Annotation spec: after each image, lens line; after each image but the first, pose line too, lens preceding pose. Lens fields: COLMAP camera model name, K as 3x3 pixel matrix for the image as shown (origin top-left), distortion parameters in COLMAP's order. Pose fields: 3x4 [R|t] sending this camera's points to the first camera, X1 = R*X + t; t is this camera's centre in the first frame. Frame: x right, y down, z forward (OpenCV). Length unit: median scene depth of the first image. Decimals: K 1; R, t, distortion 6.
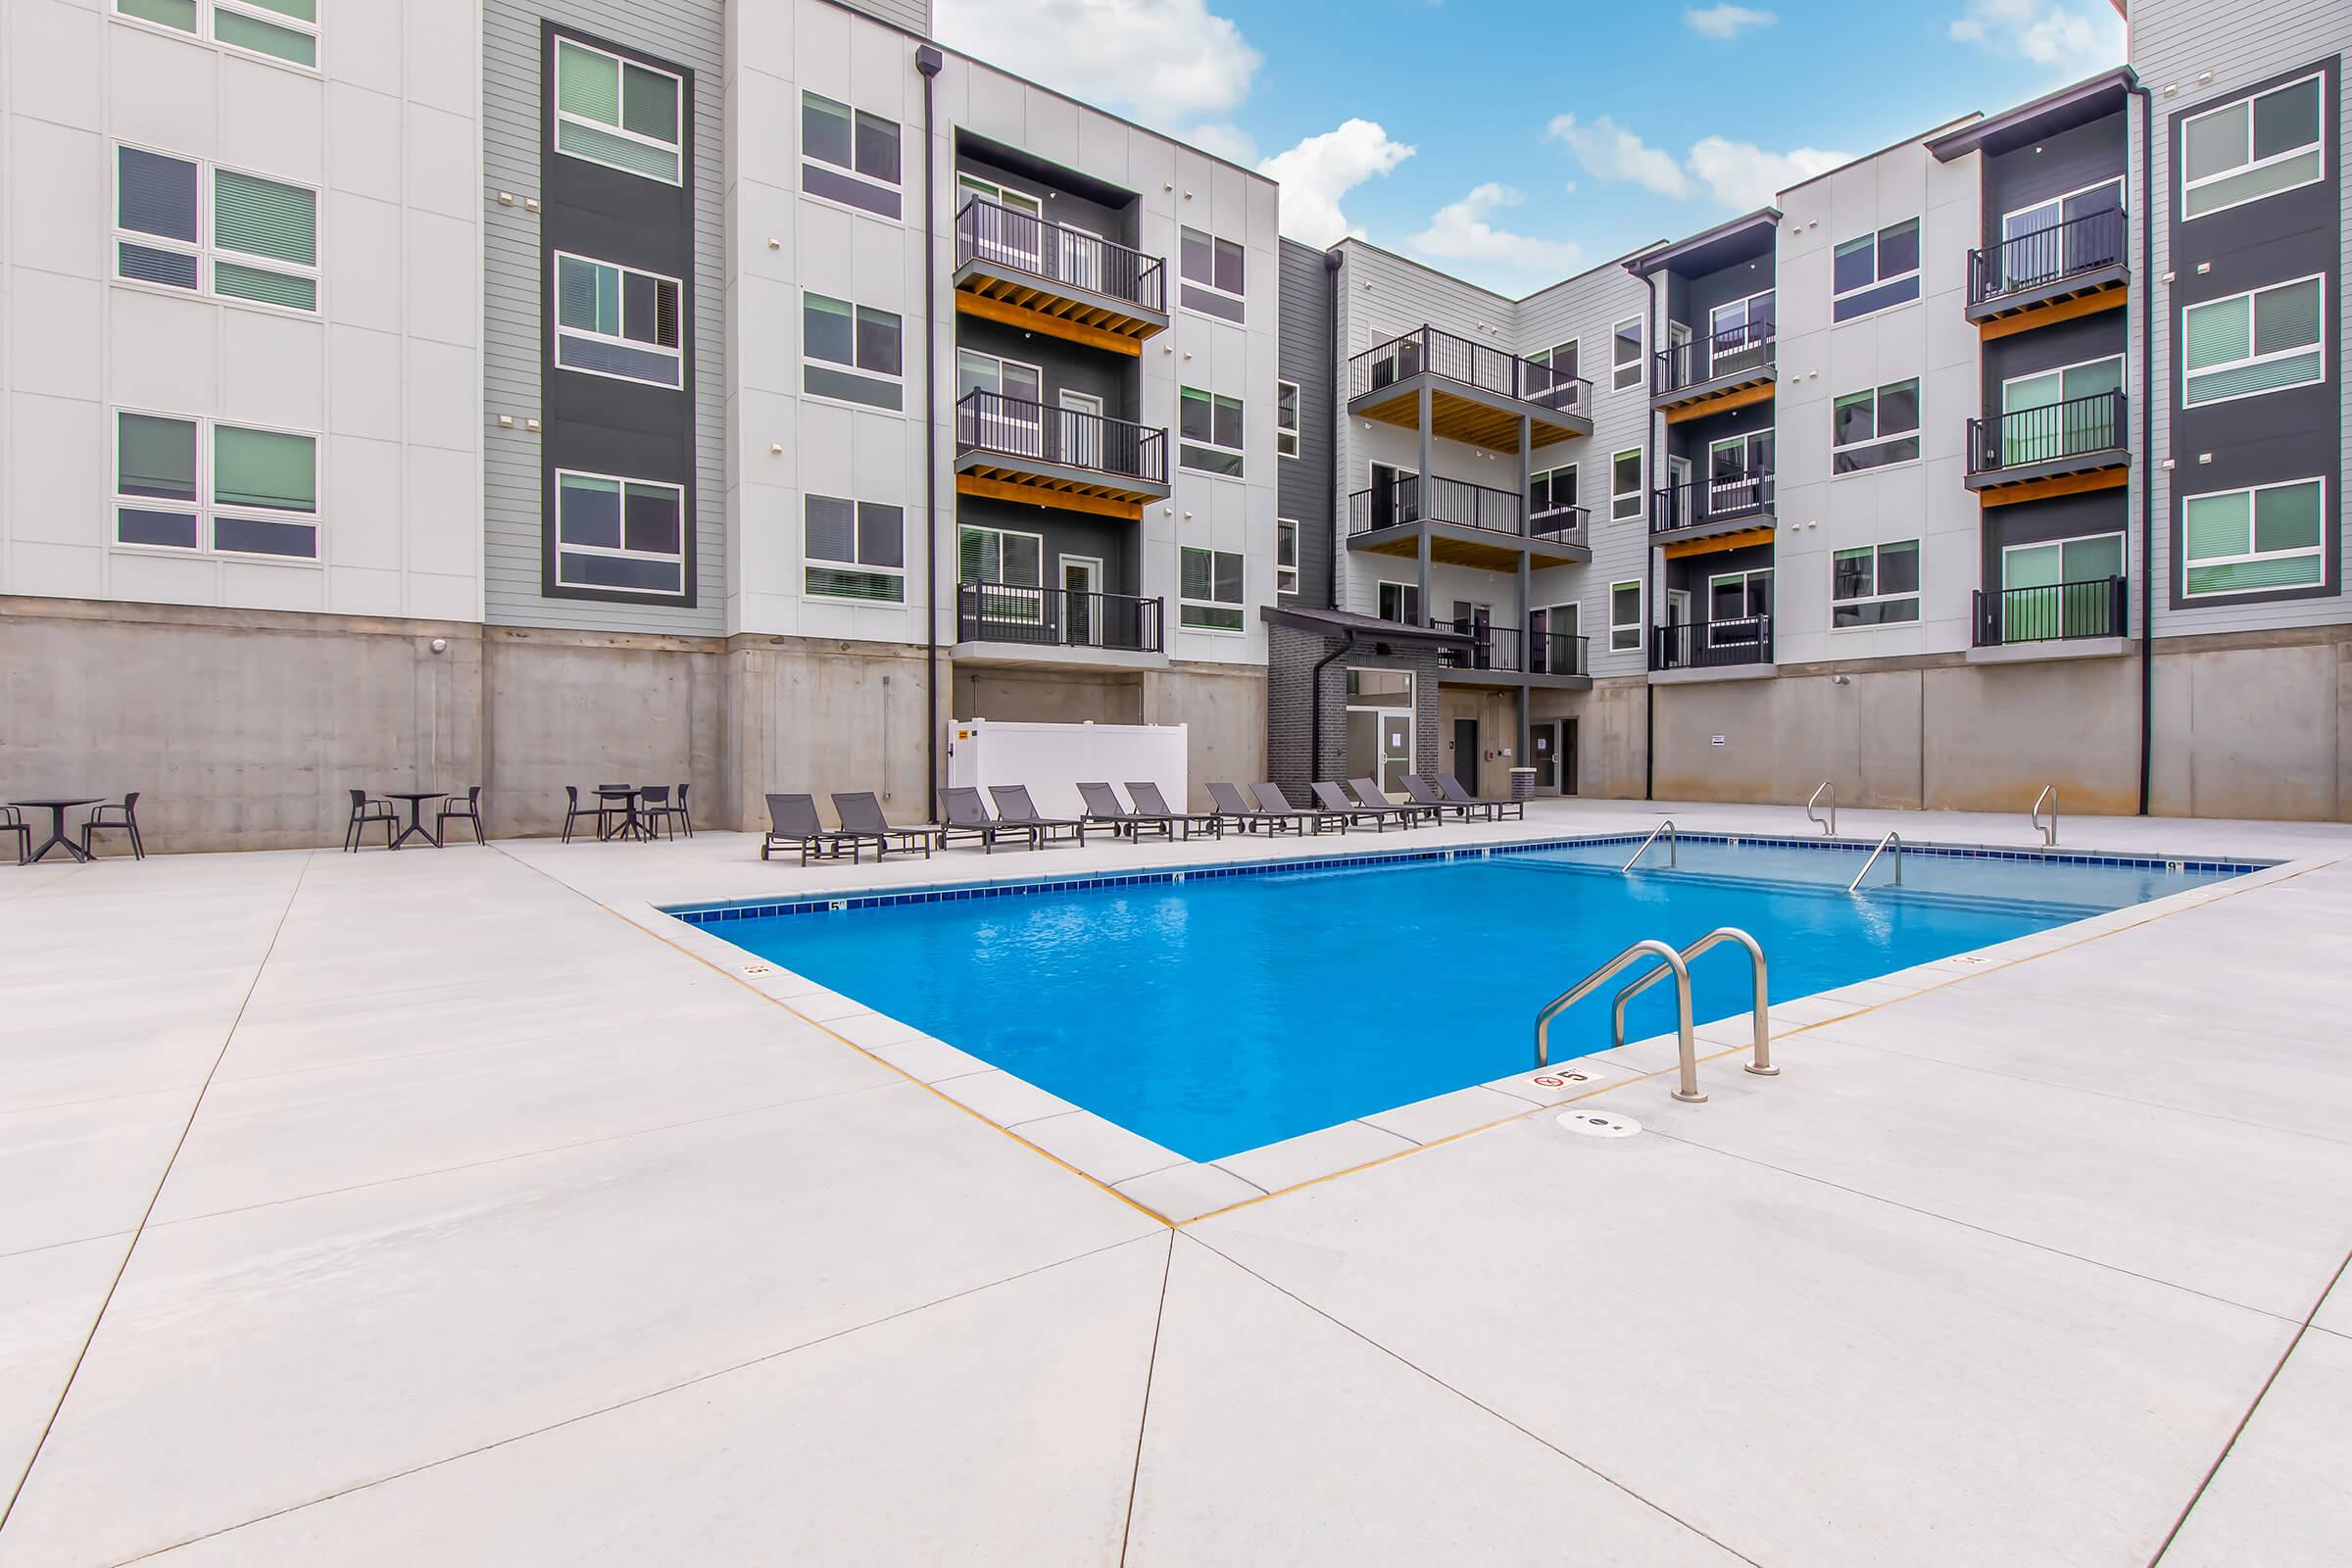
lens RADIAL K [[1098.1, 0, 1177.4], [0, 1098.1, 792.3], [0, 0, 1]] dist [0.000574, -0.002813]
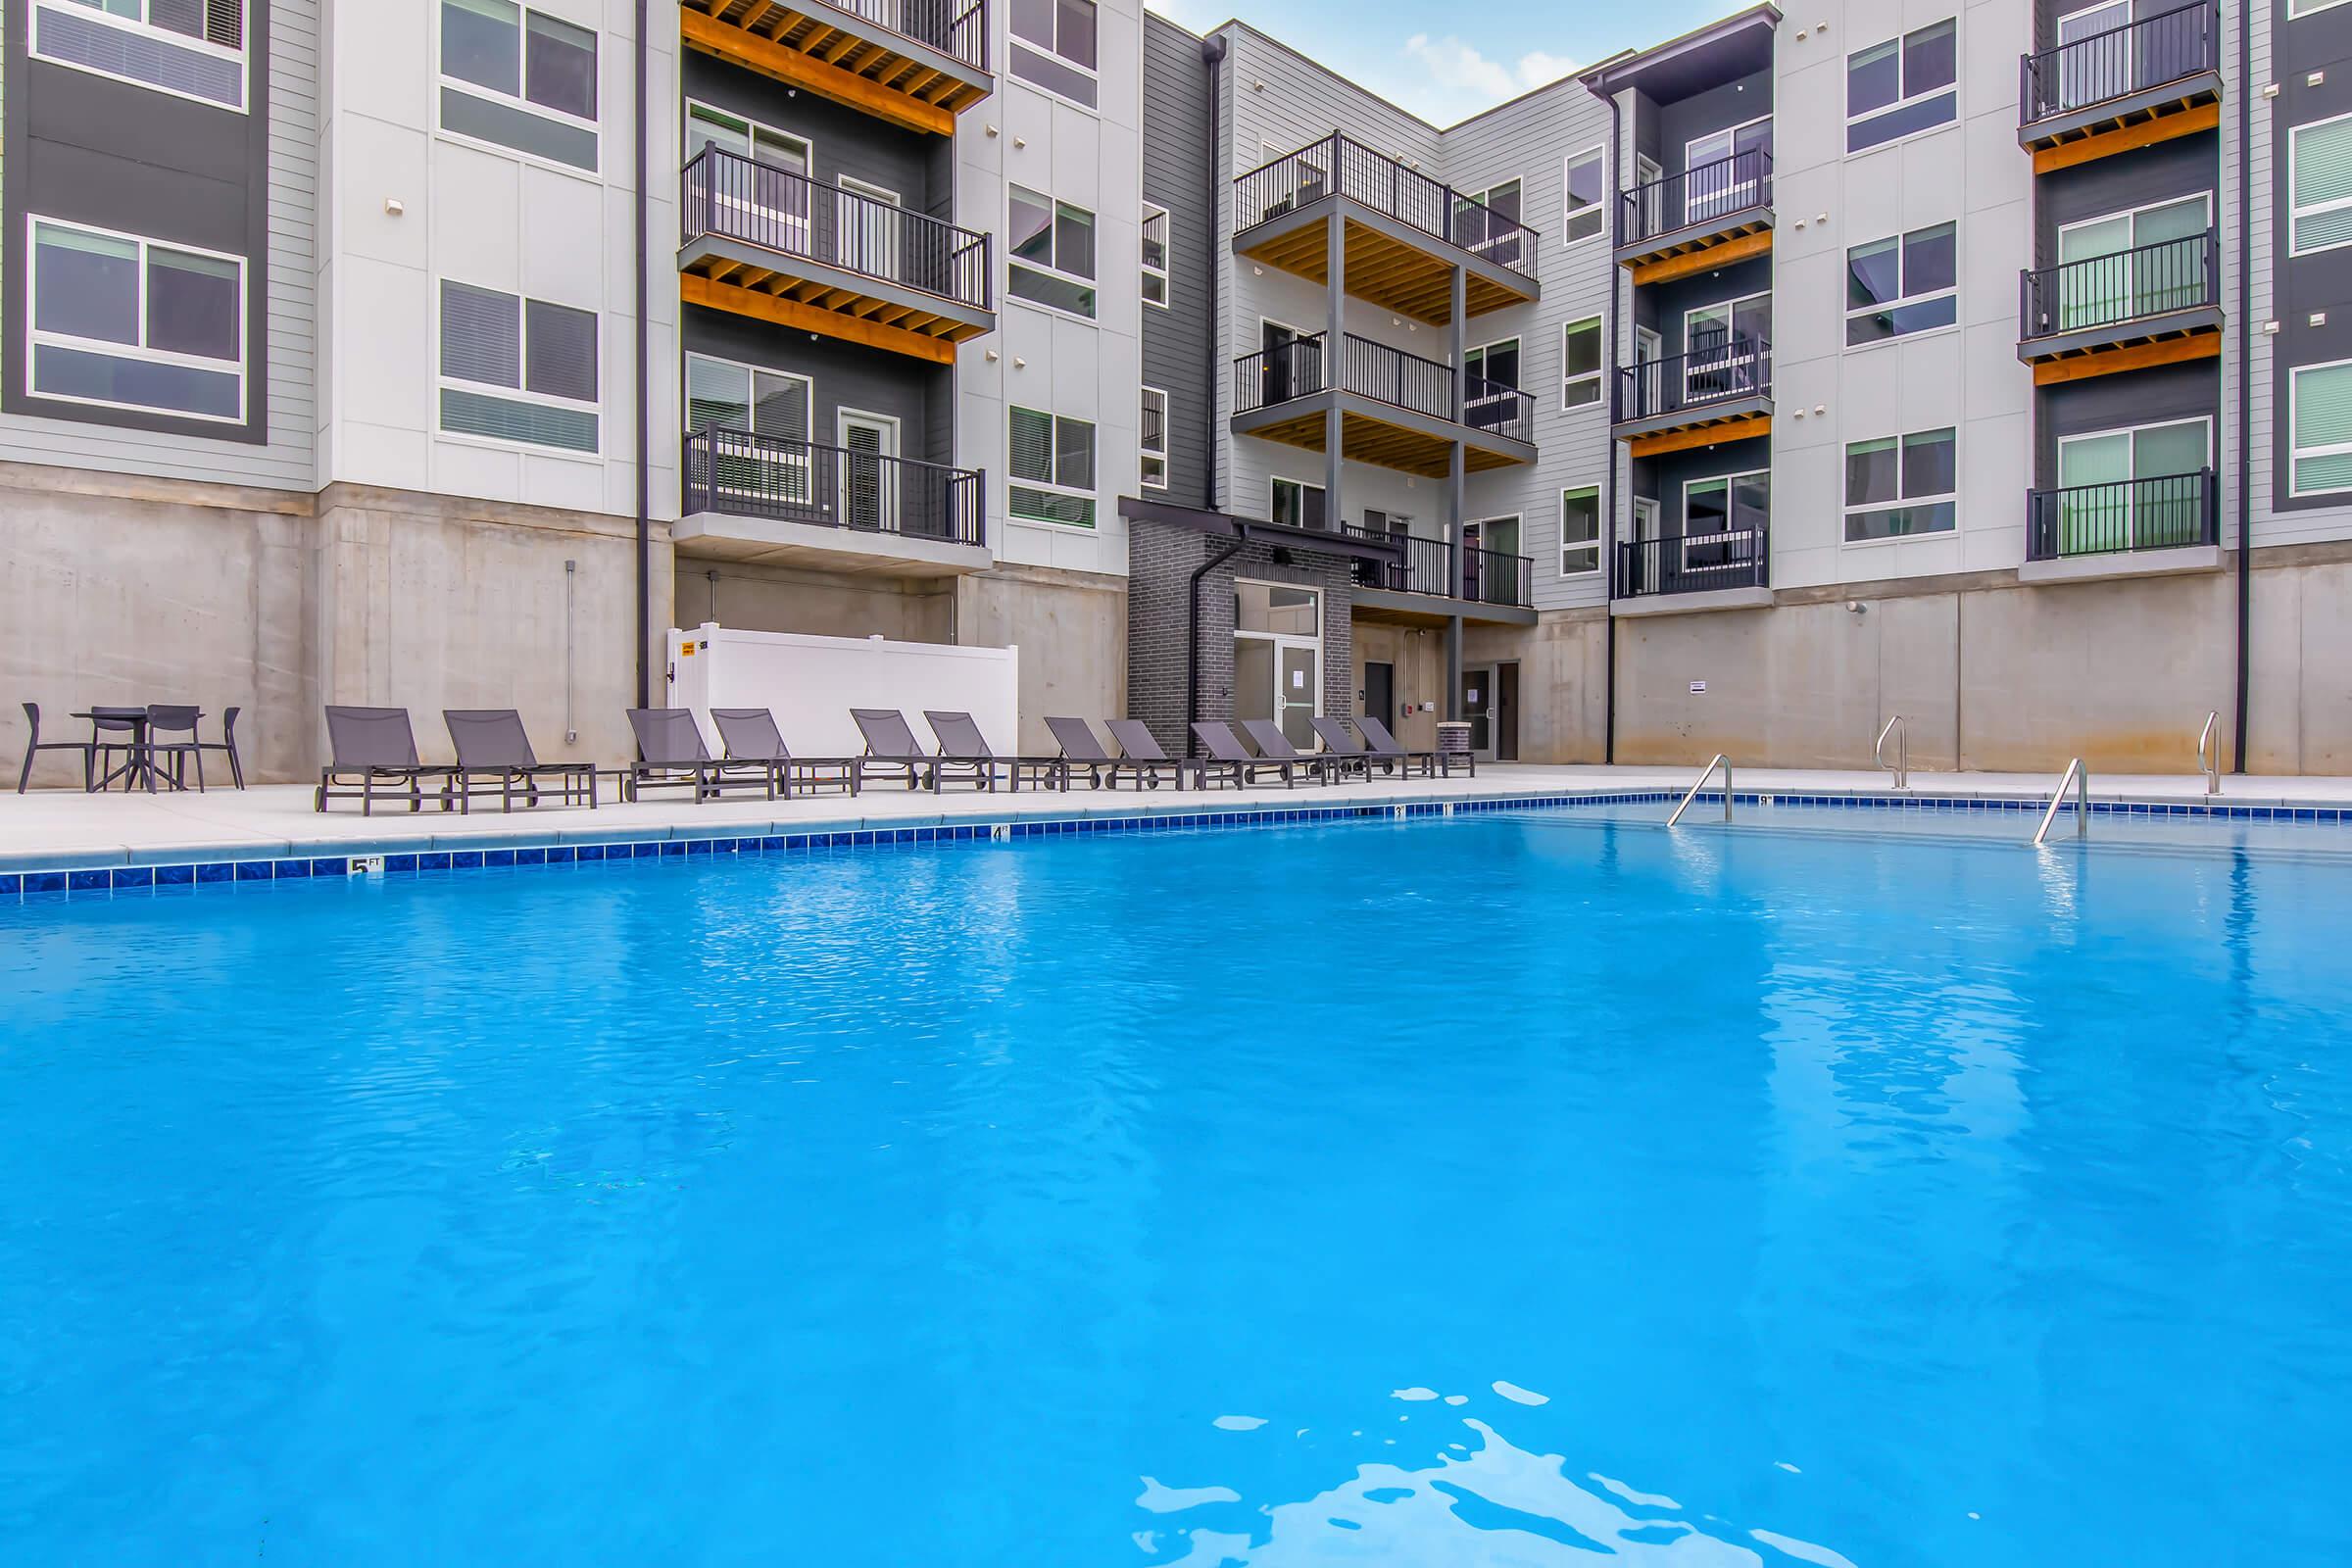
lens RADIAL K [[1309.2, 0, 1151.7], [0, 1309.2, 786.3], [0, 0, 1]] dist [0.003221, -0.013197]
pose [[0.994020, 0.003016, 0.109154, 0.003059], [-0.003419, 0.999988, 0.003503, 0.028825], [-0.109142, -0.003856, 0.994019, 0.149742]]
